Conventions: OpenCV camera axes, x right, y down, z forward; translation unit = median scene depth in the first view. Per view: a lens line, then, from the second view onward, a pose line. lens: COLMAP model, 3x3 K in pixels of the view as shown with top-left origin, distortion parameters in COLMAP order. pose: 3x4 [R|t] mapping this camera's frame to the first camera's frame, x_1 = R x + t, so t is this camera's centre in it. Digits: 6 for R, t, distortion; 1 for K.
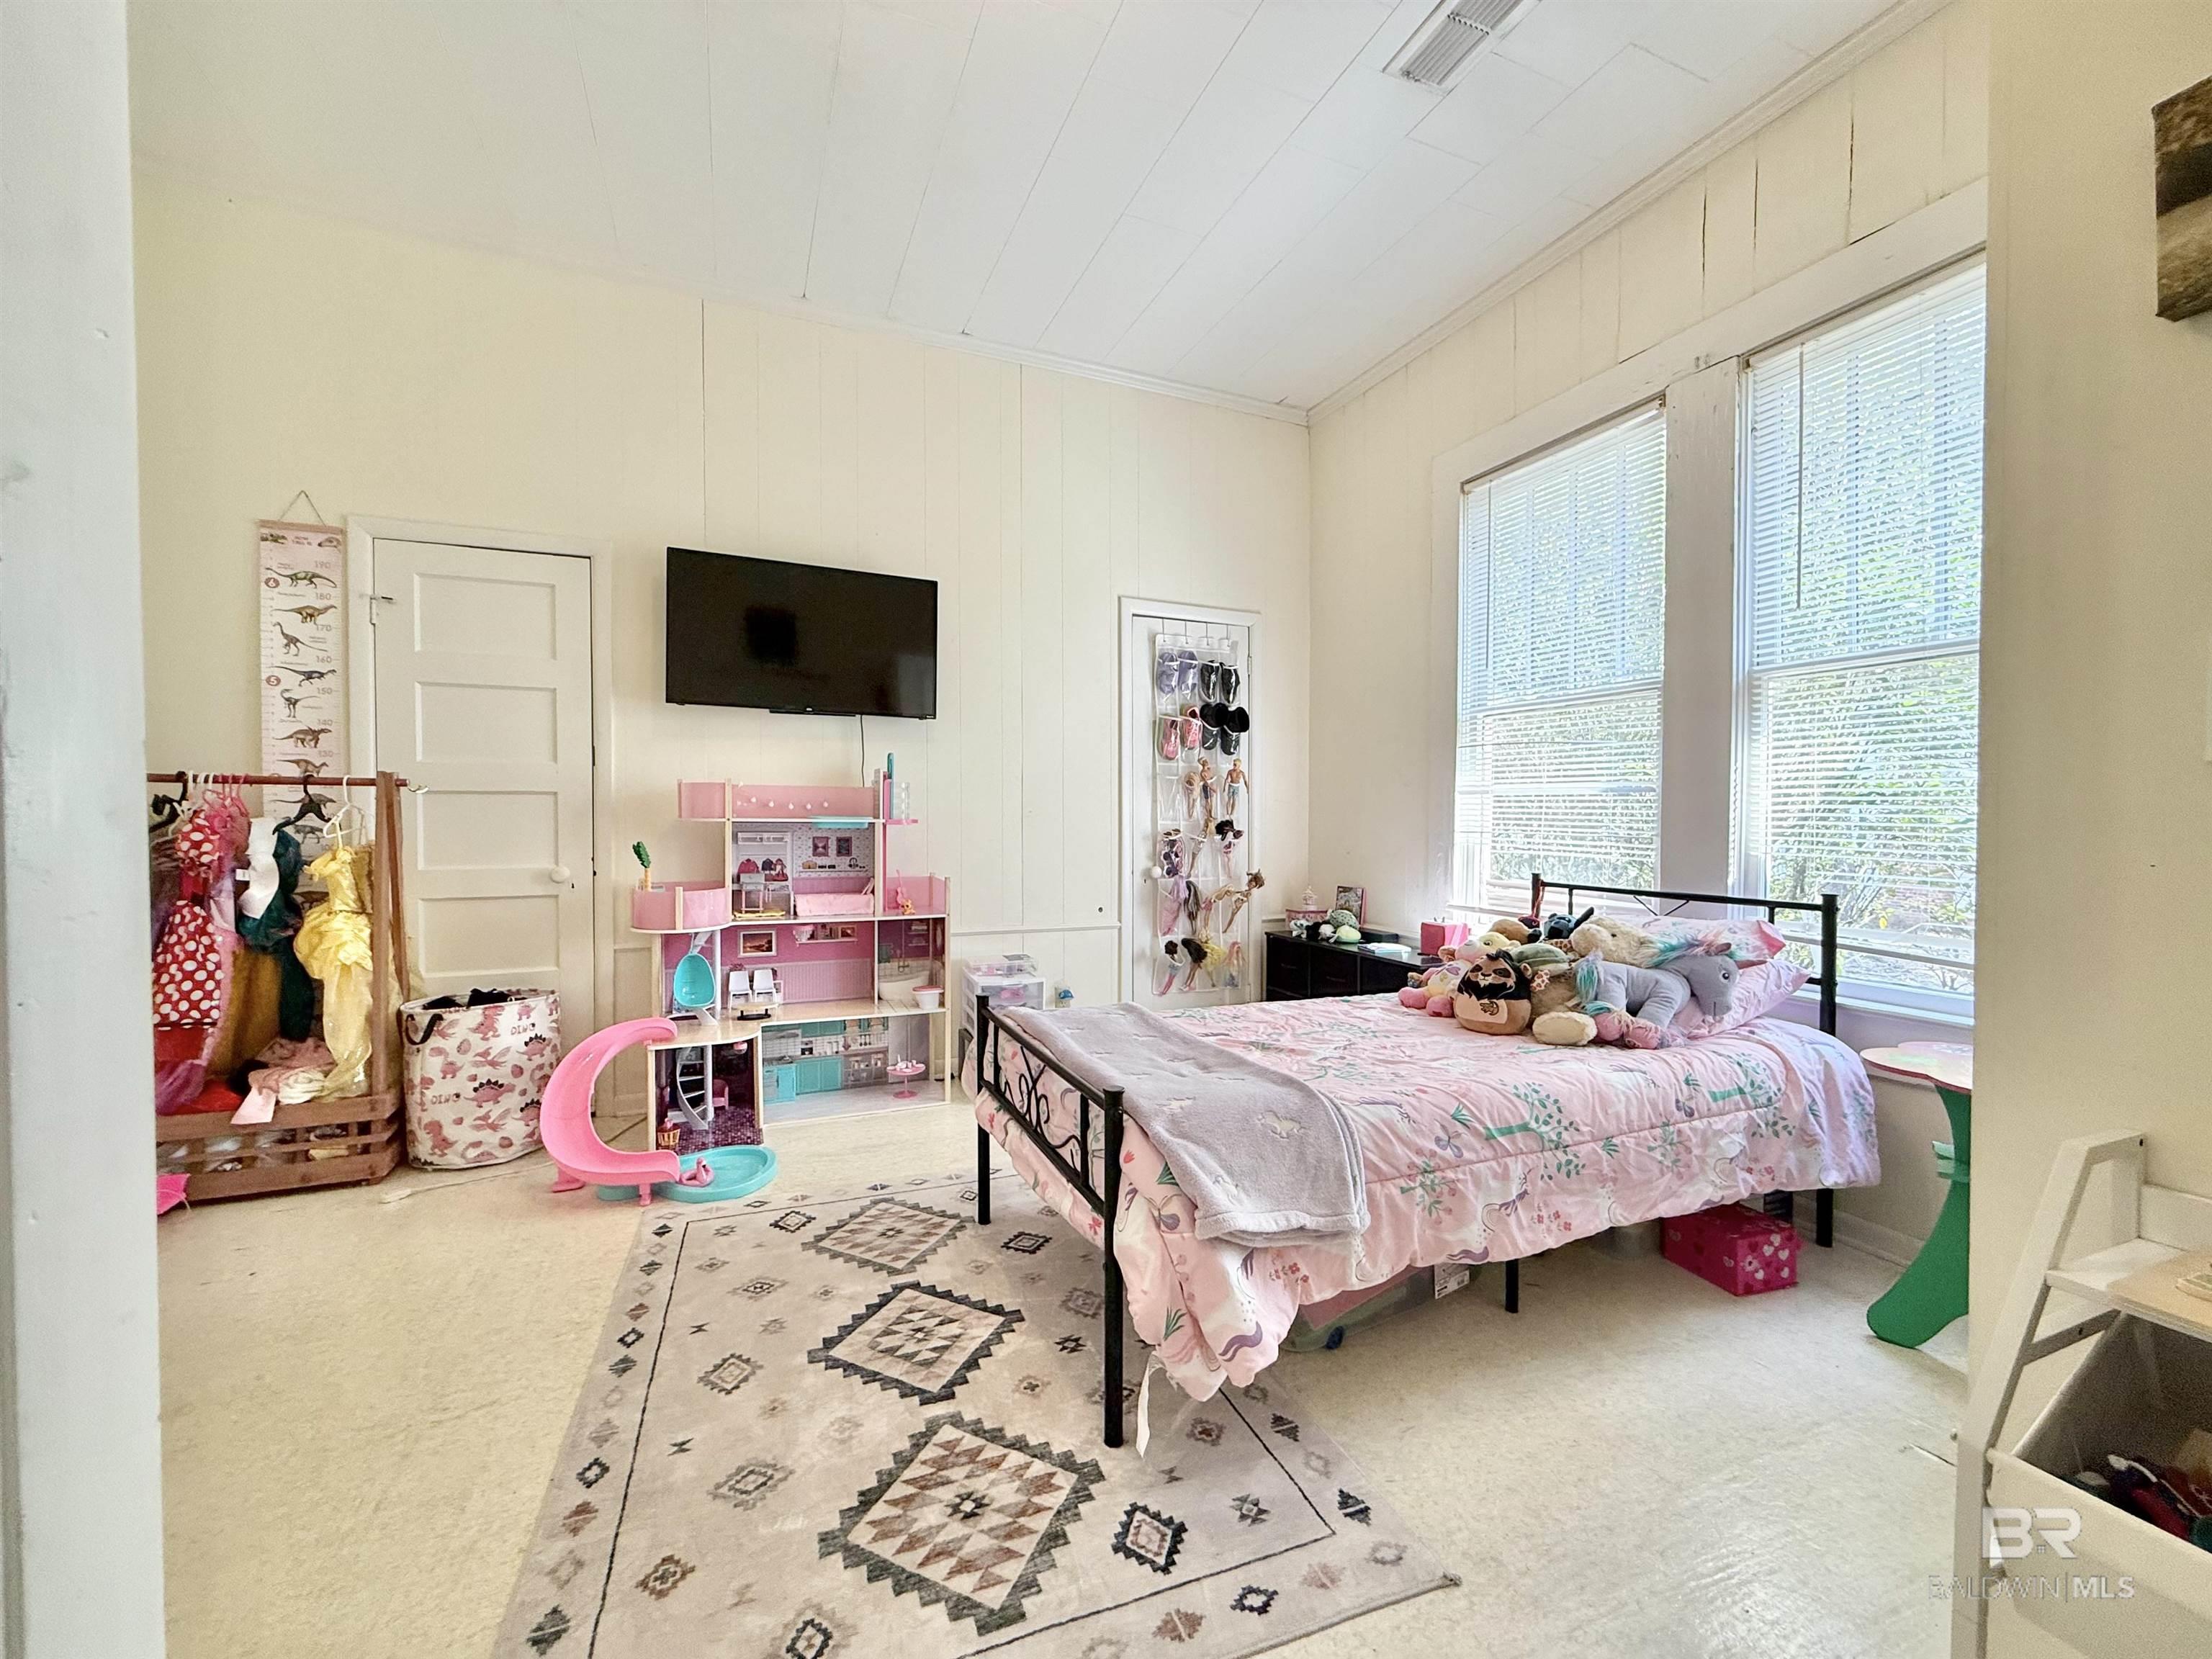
lens RADIAL K [[882.9, 0, 1099.7], [0, 882.9, 827.9], [0, 0, 1]] dist [0.000194, -0.000590]
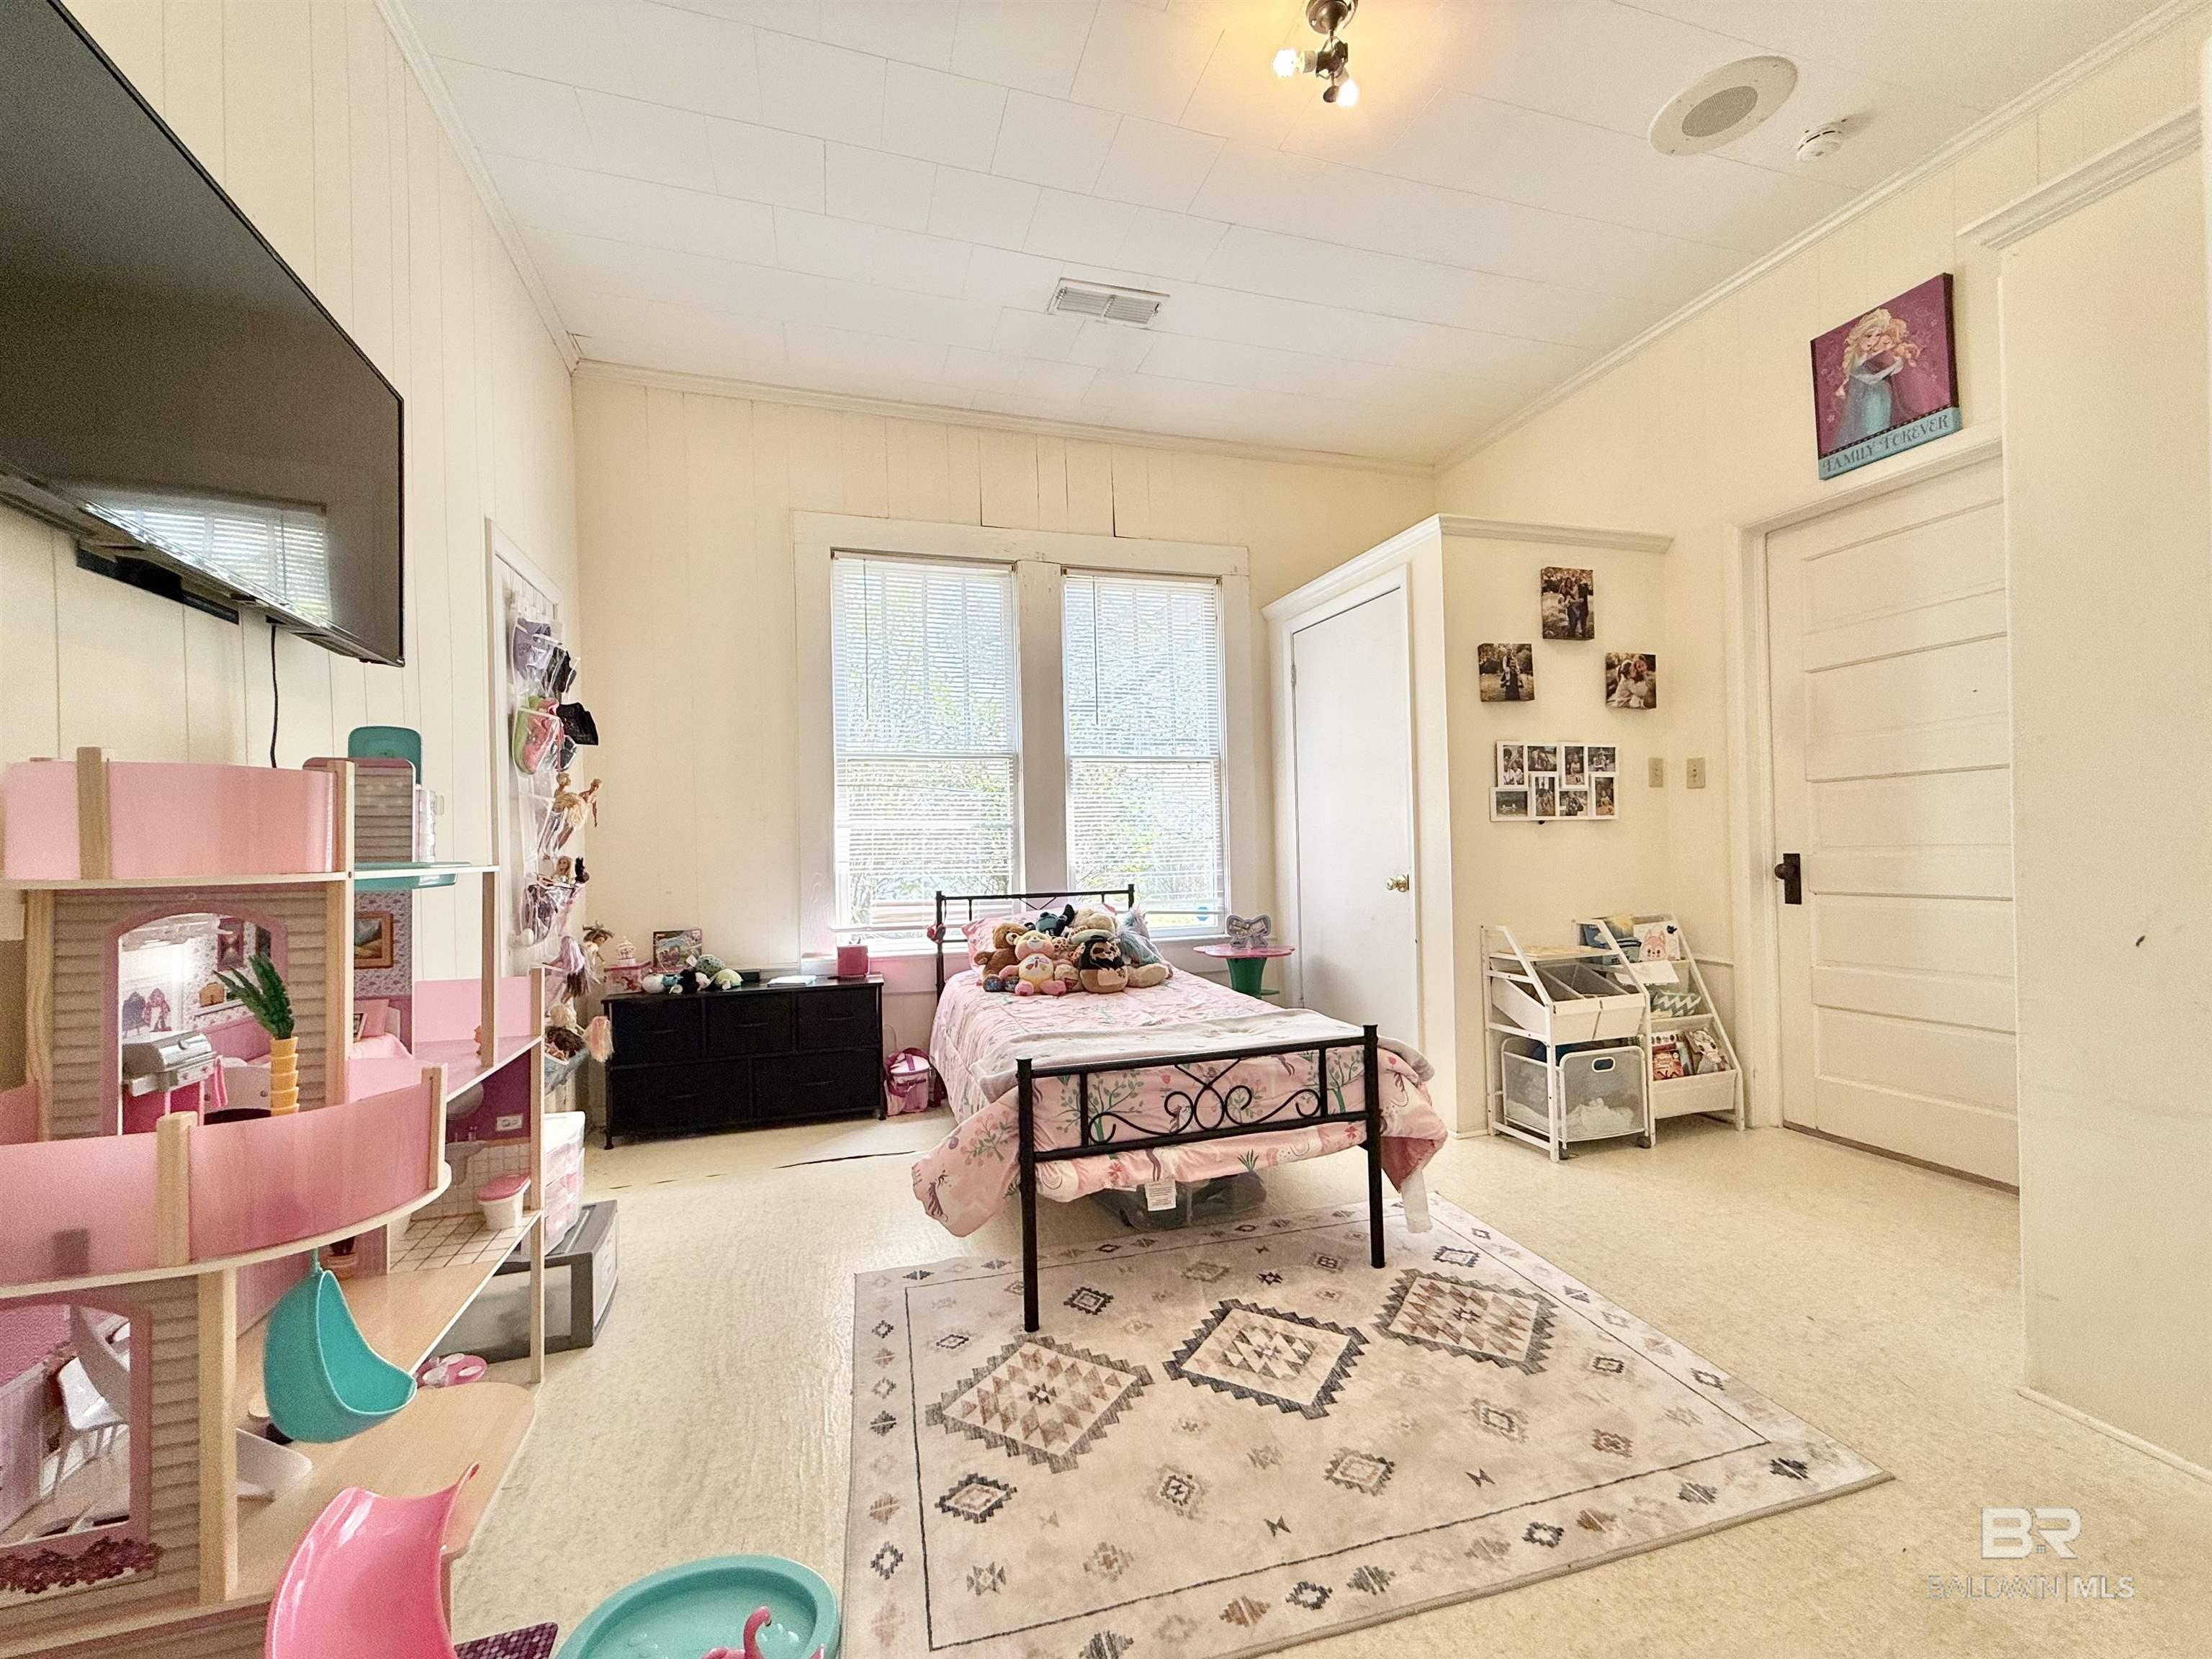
lens RADIAL K [[882.9, 0, 1095.6], [0, 882.9, 832.1], [0, 0, 1]] dist [0.000194, -0.000590]
pose [[0.098100, 0.005151, 0.995163, -1.067986], [0.032071, 0.999451, -0.008335, -0.021929], [-0.994660, 0.032733, 0.097881, 0.926309]]
